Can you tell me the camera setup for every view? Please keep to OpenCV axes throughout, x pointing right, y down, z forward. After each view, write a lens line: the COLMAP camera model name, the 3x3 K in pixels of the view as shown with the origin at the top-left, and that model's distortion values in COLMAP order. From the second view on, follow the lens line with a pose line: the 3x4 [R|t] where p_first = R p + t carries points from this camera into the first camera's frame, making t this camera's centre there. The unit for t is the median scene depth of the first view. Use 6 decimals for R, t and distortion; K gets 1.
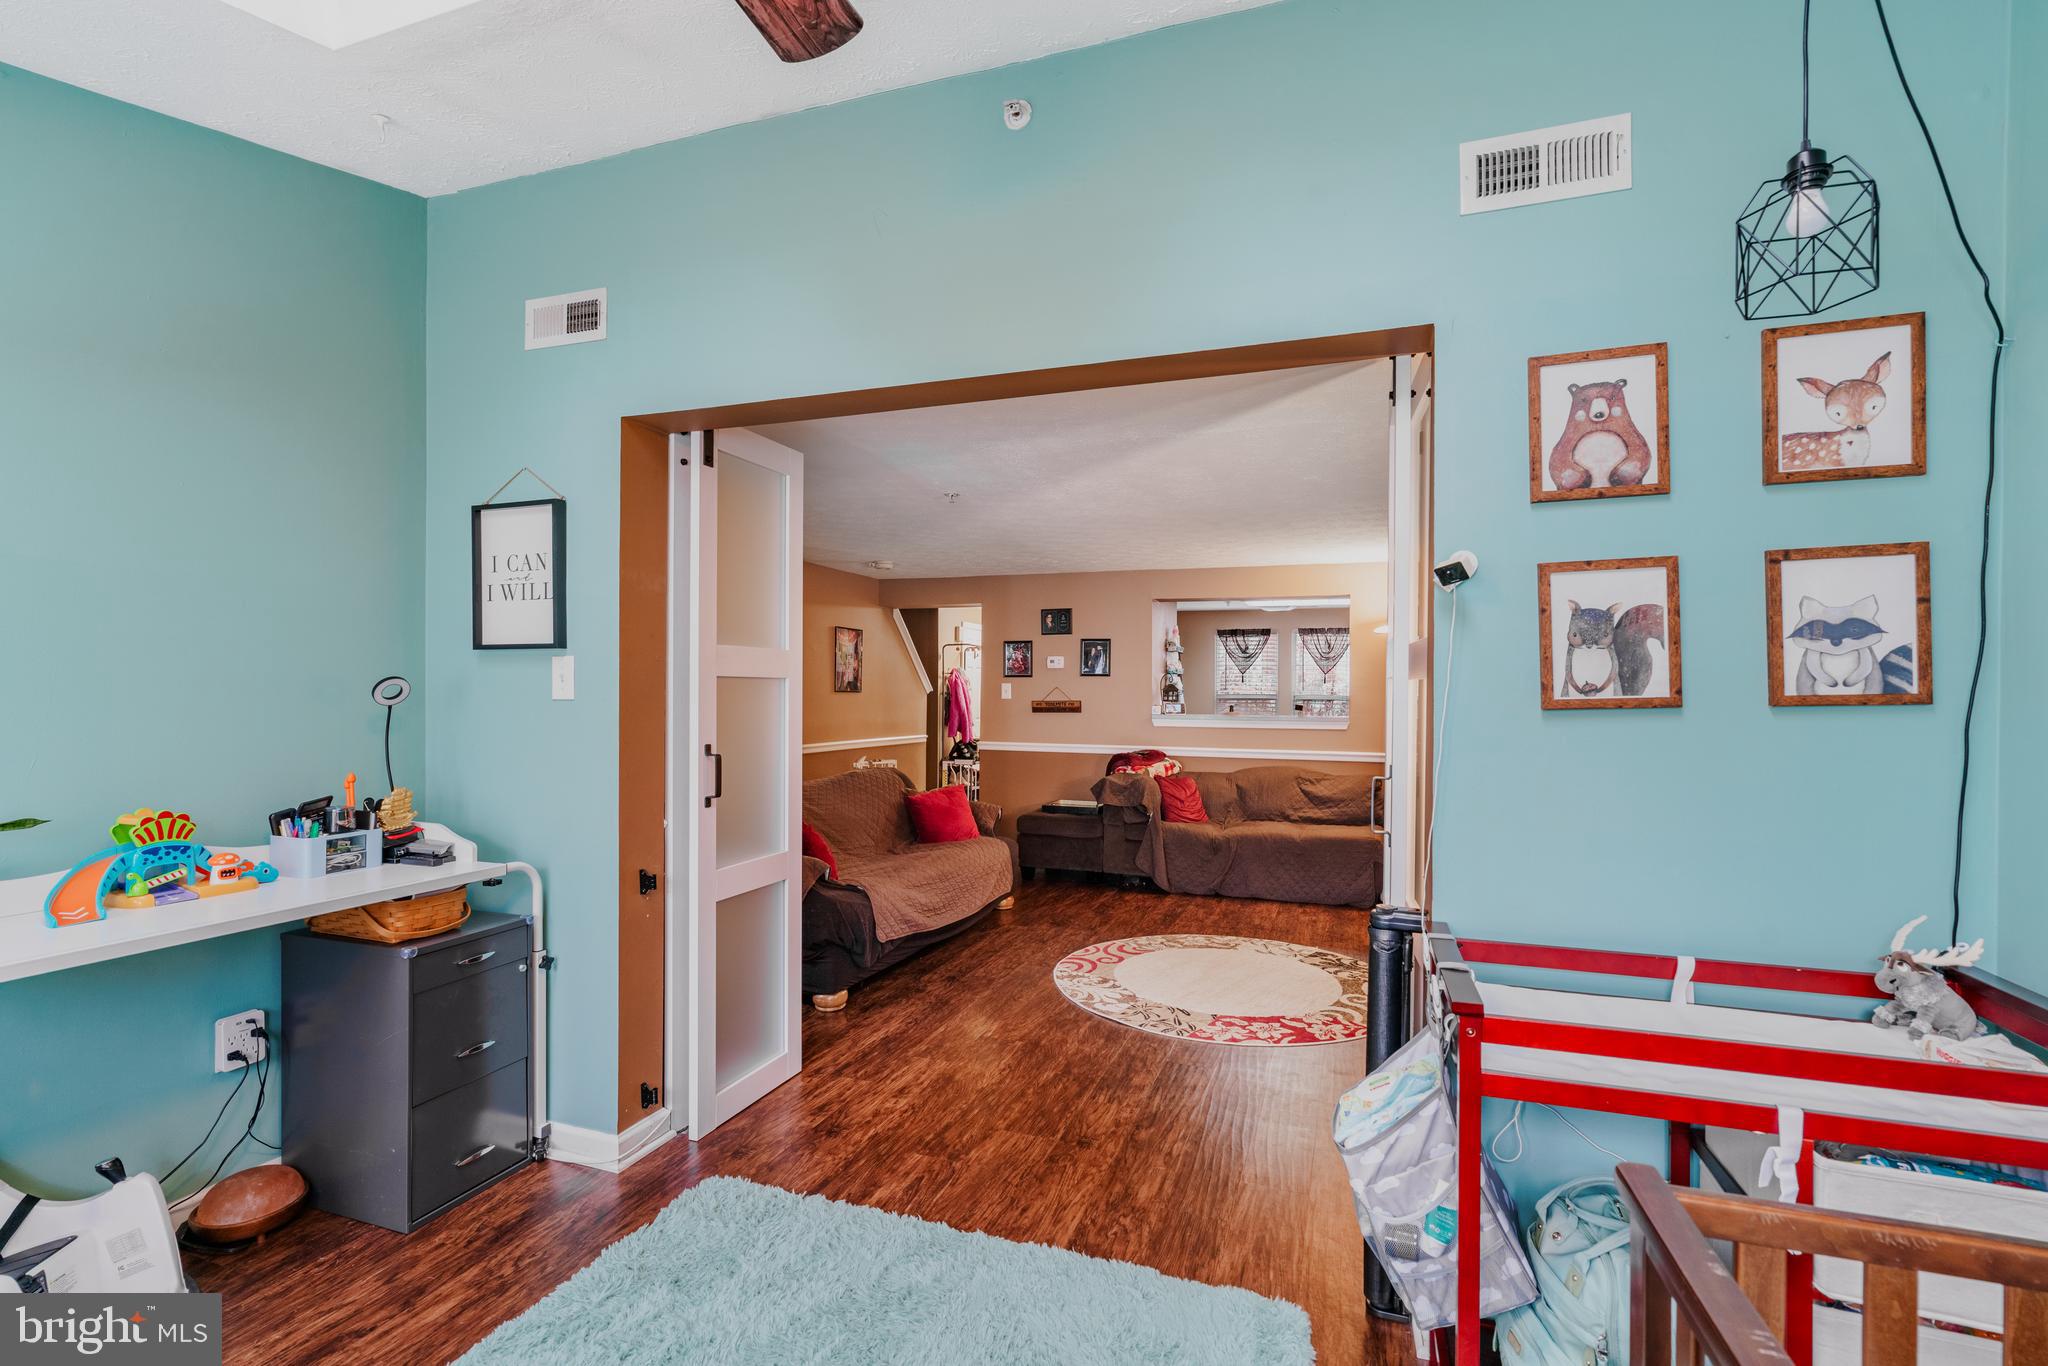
lens RADIAL K [[922.5, 0, 1049.8], [0, 922.5, 690.7], [0, 0, 1]] dist [-0.009868, 0.004160]
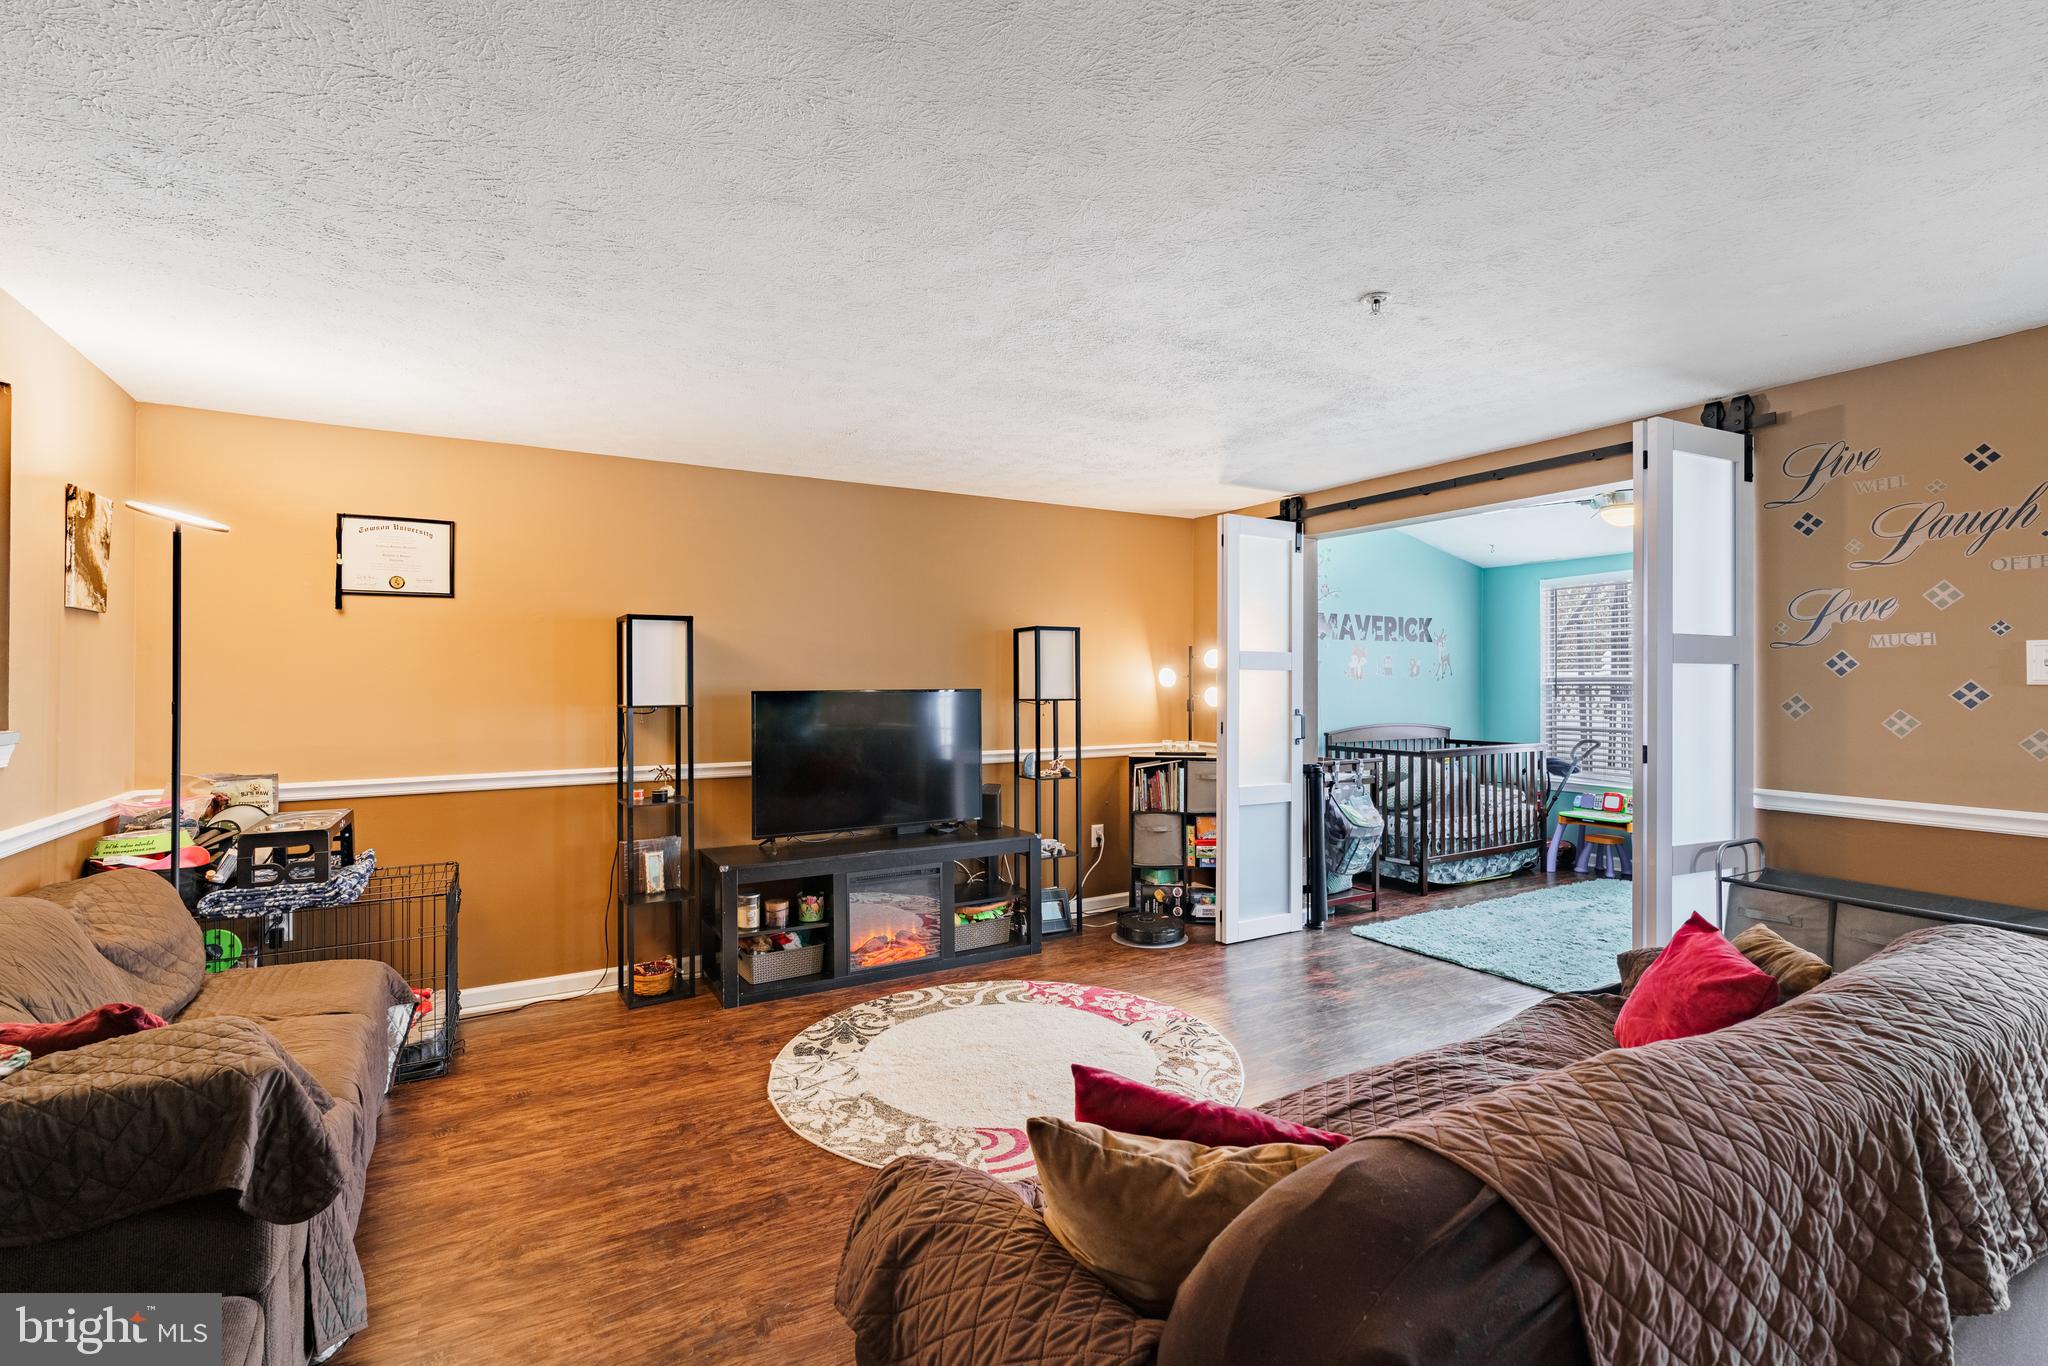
lens RADIAL K [[922.5, 0, 1025.6], [0, 922.5, 676.8], [0, 0, 1]] dist [-0.009868, 0.004160]
pose [[-0.751675, -0.006403, 0.659503, -0.298231], [-0.011226, 0.999932, -0.003087, 0.006848], [-0.659438, -0.009724, -0.751696, 1.495778]]
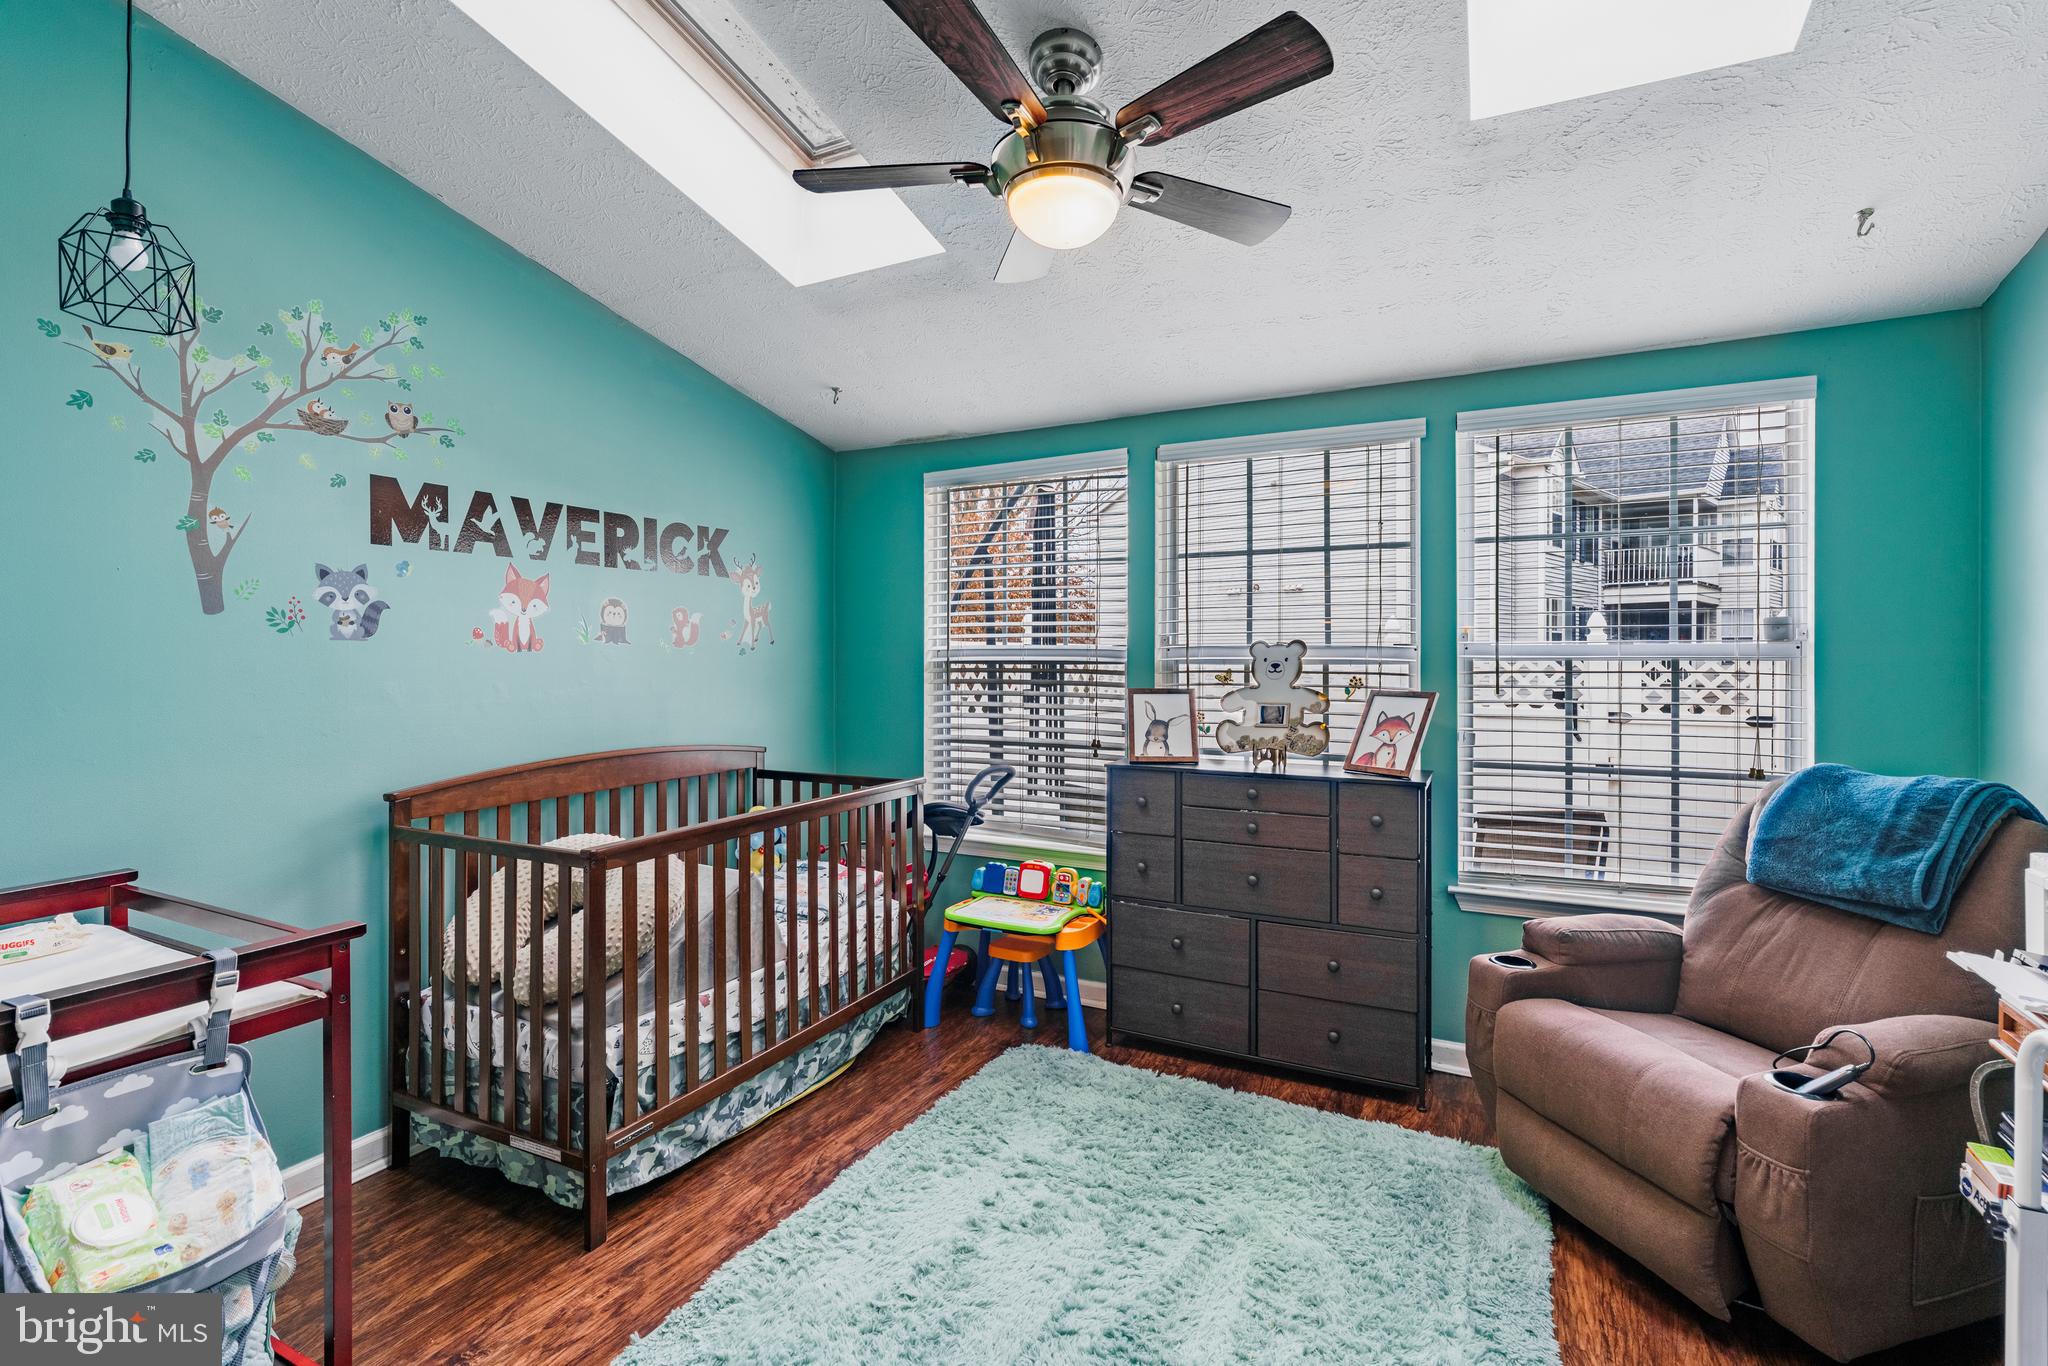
lens RADIAL K [[922.5, 0, 1043.7], [0, 922.5, 660.9], [0, 0, 1]] dist [-0.009868, 0.004160]
pose [[-0.990000, -0.010891, 0.140643, -0.163036], [-0.010652, 0.999940, 0.002457, 0.001451], [-0.140662, 0.000934, -0.990057, 0.614155]]
